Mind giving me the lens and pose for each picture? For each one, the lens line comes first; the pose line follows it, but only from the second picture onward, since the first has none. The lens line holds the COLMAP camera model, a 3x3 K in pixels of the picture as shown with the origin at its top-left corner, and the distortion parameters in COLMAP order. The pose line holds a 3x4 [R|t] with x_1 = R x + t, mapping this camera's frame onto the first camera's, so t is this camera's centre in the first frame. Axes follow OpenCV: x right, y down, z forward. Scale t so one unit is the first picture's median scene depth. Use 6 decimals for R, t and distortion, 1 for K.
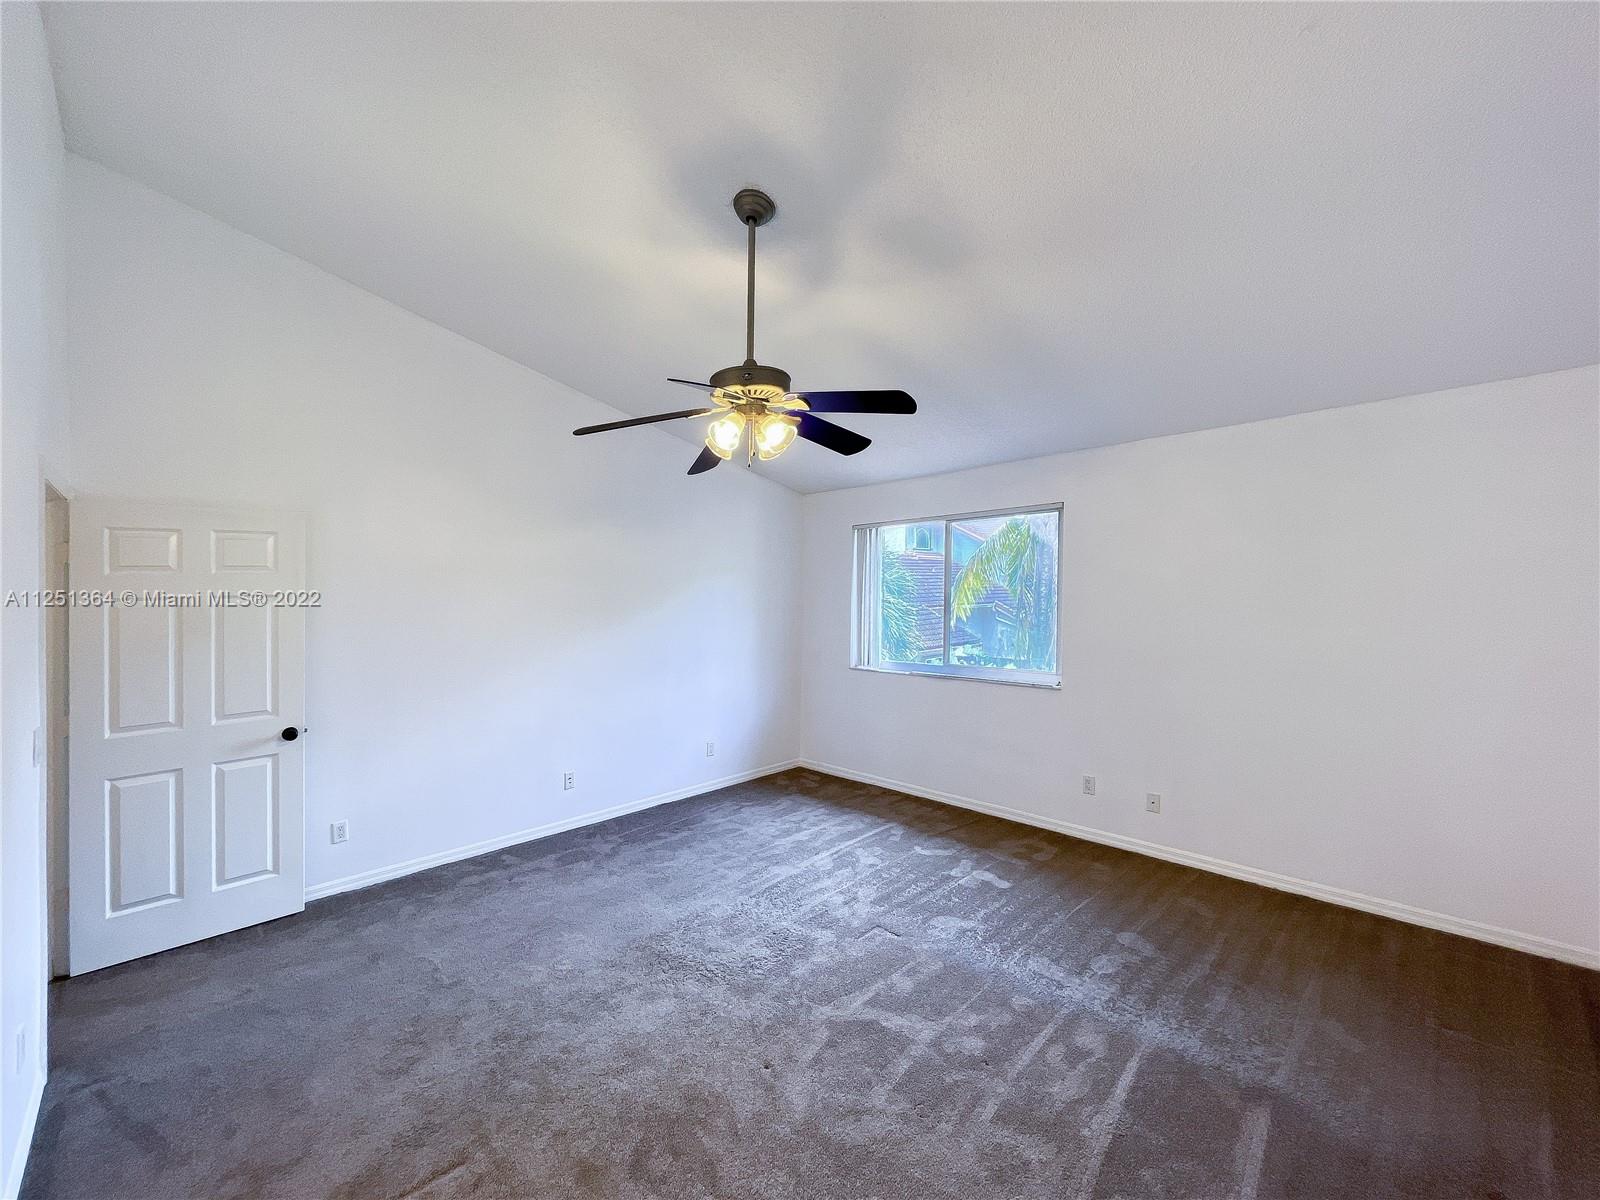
lens RADIAL K [[660.1, 0, 798.0], [0, 660.1, 584.9], [0, 0, 1]] dist [-0.003189, 0.001144]
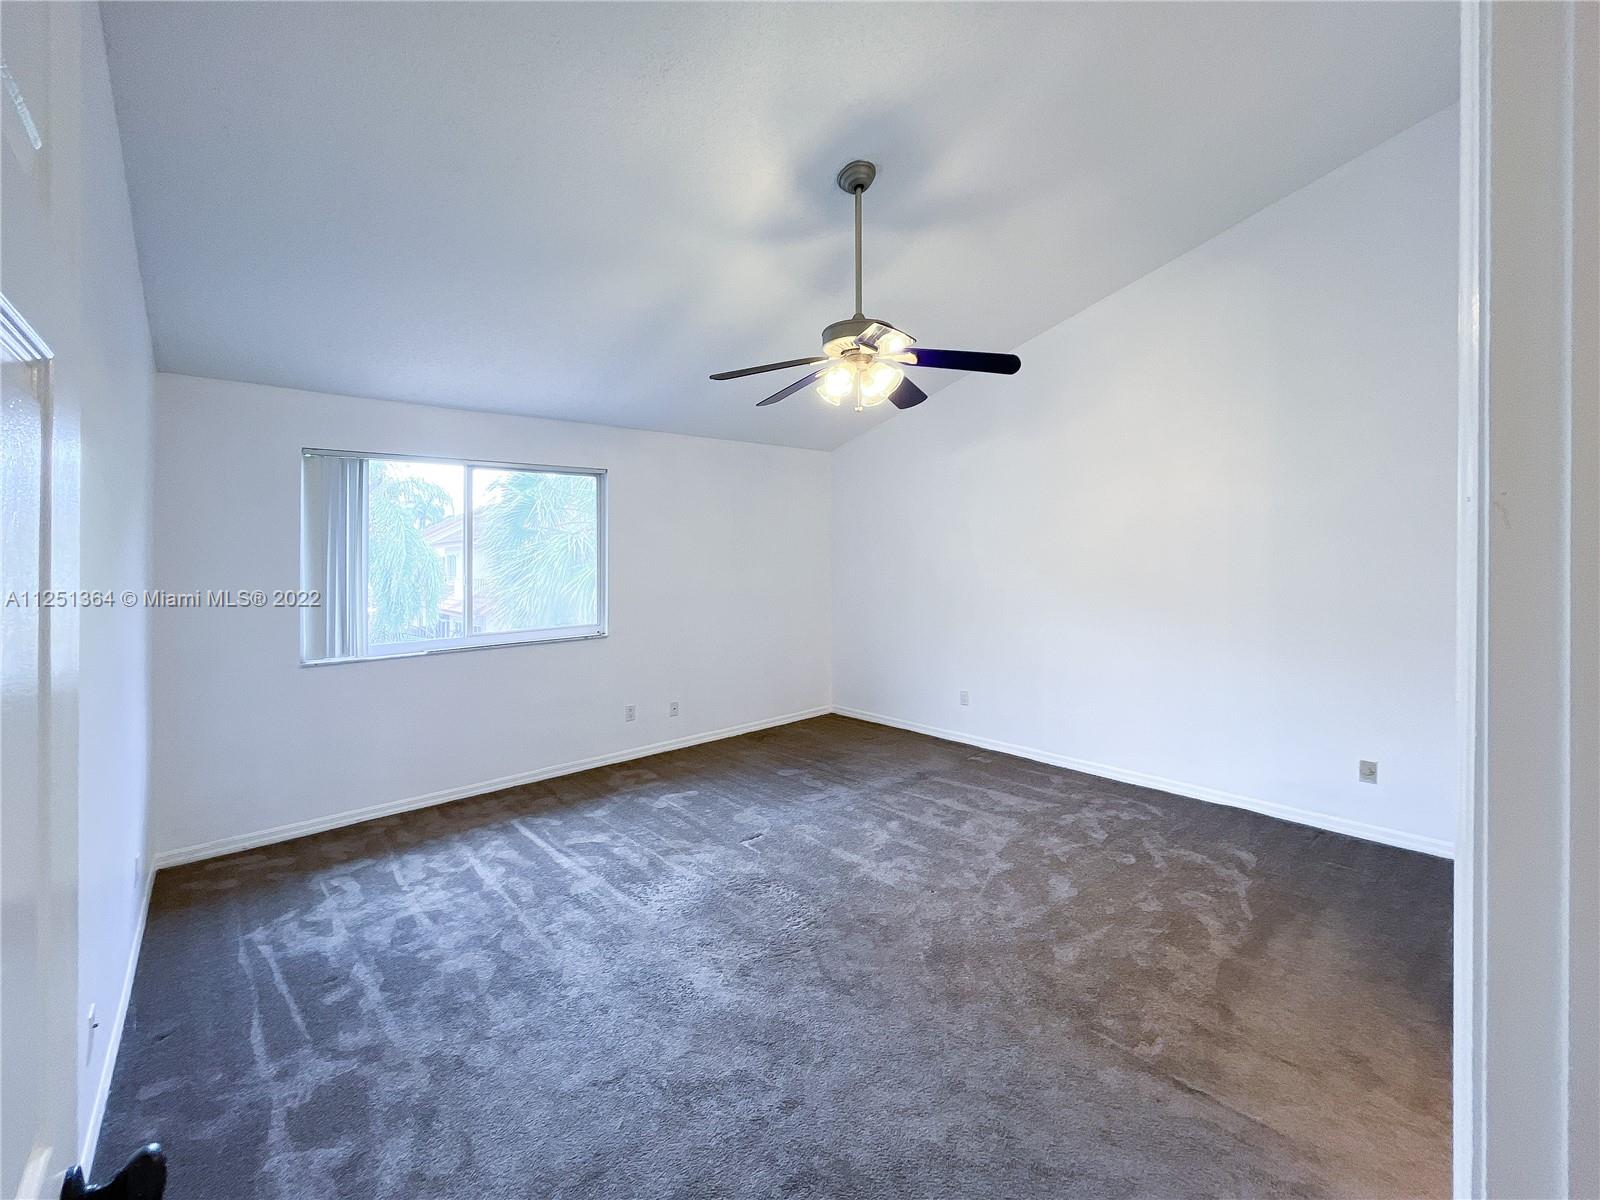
lens RADIAL K [[660.1, 0, 797.7], [0, 660.1, 589.4], [0, 0, 1]] dist [-0.003189, 0.001144]
pose [[0.067528, -0.032562, 0.997186, -0.695785], [0.014889, 0.999389, 0.031626, 0.047084], [-0.997606, 0.012712, 0.067972, 0.602928]]
